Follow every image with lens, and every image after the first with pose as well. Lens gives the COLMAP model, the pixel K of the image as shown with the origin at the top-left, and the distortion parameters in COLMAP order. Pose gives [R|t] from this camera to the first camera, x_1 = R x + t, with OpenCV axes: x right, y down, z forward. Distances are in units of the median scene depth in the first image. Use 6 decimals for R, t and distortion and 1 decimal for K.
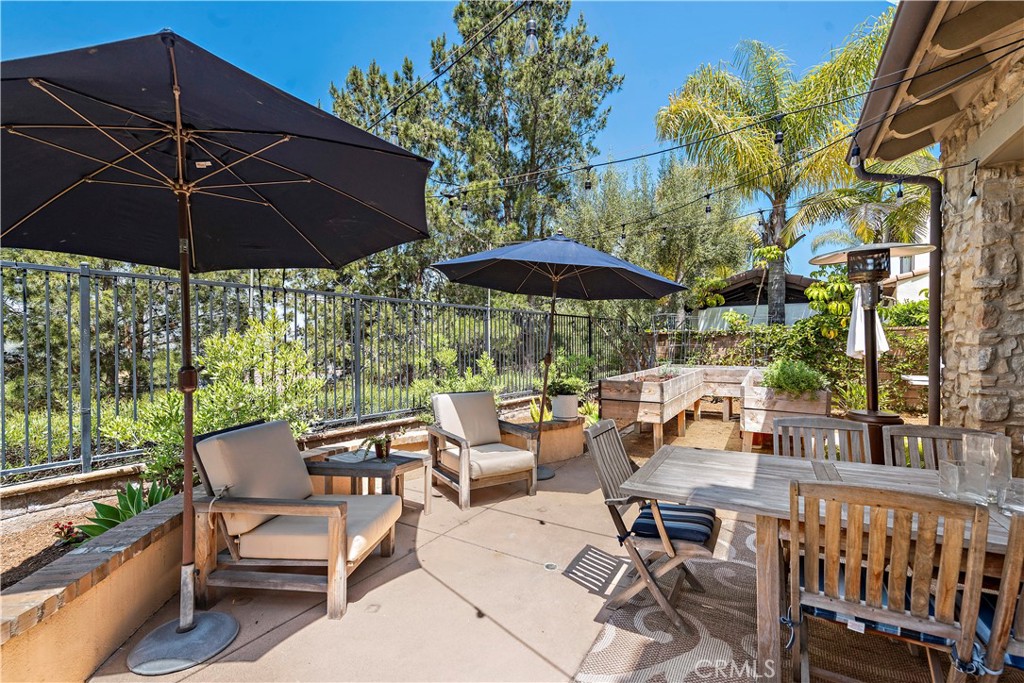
lens RADIAL K [[447.1, 0, 519.0], [0, 447.1, 348.6], [0, 0, 1]] dist [0.006839, 0.000024]
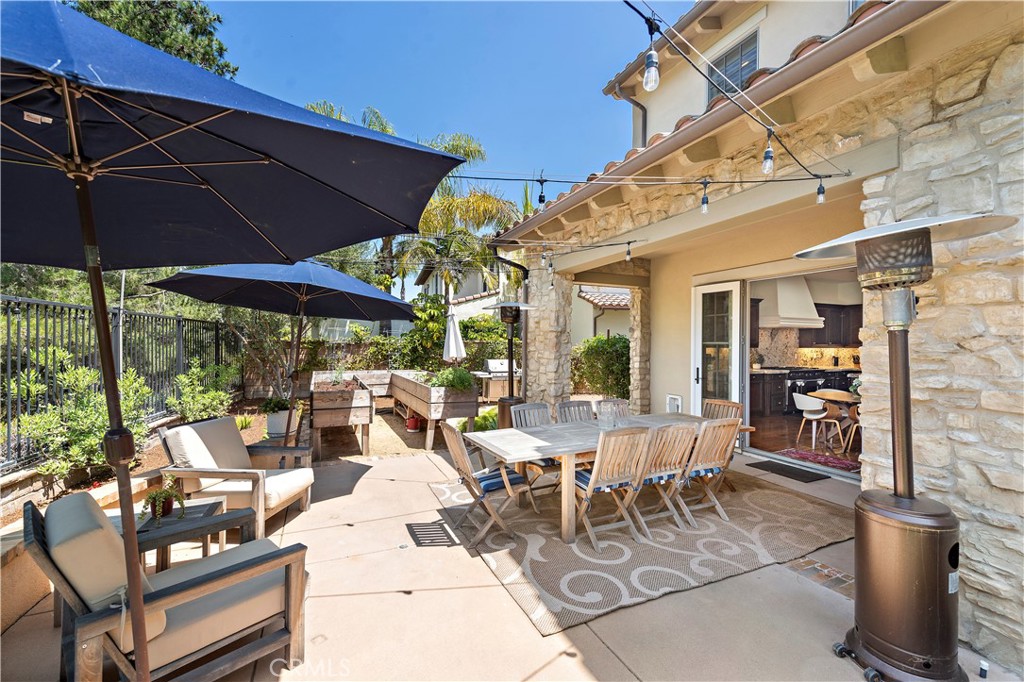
lens RADIAL K [[421.3, 0, 507.6], [0, 421.3, 345.5], [0, 0, 1]] dist [0.007893, -0.000970]
pose [[0.575769, 0.001652, 0.817611, -0.630518], [0.002405, 0.999990, -0.003714, -0.060310], [-0.817609, 0.004105, 0.575760, 0.070632]]
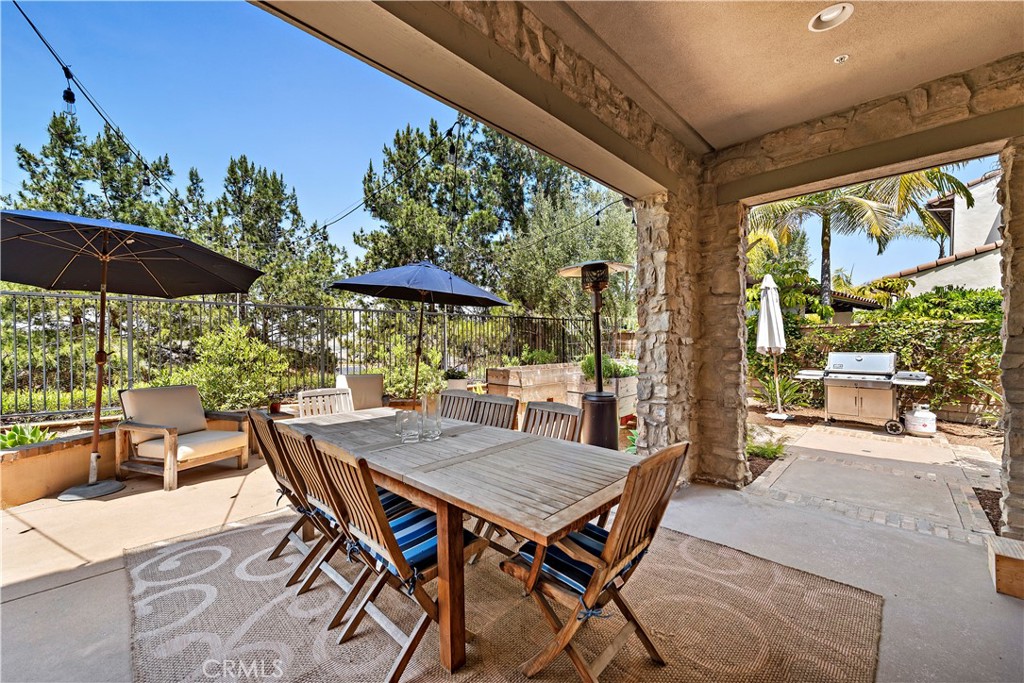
lens RADIAL K [[403.1, 0, 509.1], [0, 403.1, 336.3], [0, 0, 1]] dist [0.009064, 0.000092]
pose [[0.968626, -0.006927, -0.248427, 0.917508], [0.004775, 0.999946, -0.009261, -0.008467], [0.248478, 0.007784, 0.968606, -0.183845]]
